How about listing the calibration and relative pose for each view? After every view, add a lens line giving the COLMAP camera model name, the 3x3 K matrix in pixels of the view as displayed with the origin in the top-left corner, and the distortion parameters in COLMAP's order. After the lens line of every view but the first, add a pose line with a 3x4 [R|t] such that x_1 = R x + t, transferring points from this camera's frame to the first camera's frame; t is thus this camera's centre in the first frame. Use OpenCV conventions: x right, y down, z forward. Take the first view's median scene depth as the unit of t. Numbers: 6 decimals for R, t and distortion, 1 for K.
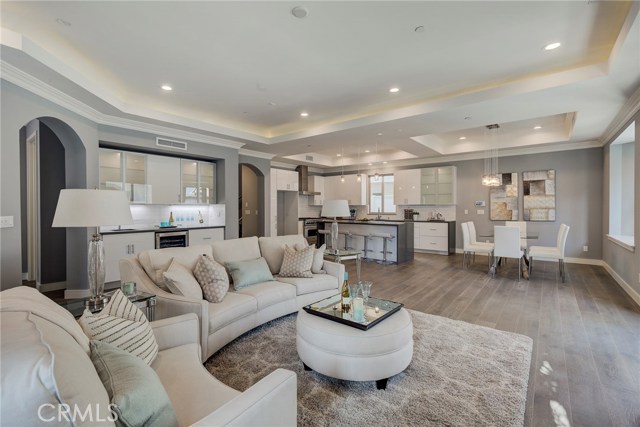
lens RADIAL K [[289.8, 0, 317.8], [0, 289.8, 211.4], [0, 0, 1]] dist [-0.005542, -0.000046]
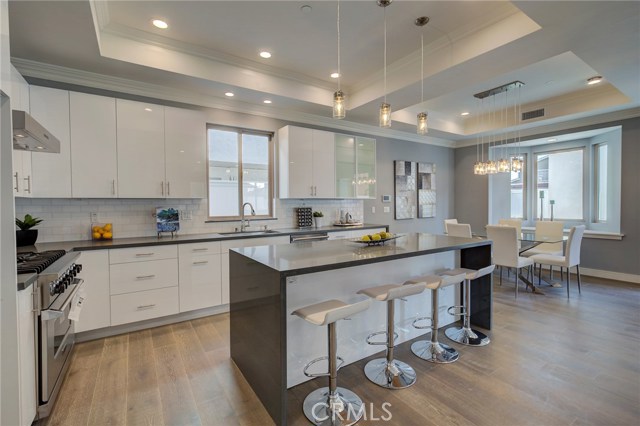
lens RADIAL K [[289.8, 0, 314.6], [0, 289.8, 207.2], [0, 0, 1]] dist [-0.005542, -0.000046]
pose [[0.310436, -0.011957, 0.950519, -0.211491], [0.020577, 0.999771, 0.005856, -0.012784], [-0.950372, 0.017740, 0.310611, 1.021968]]
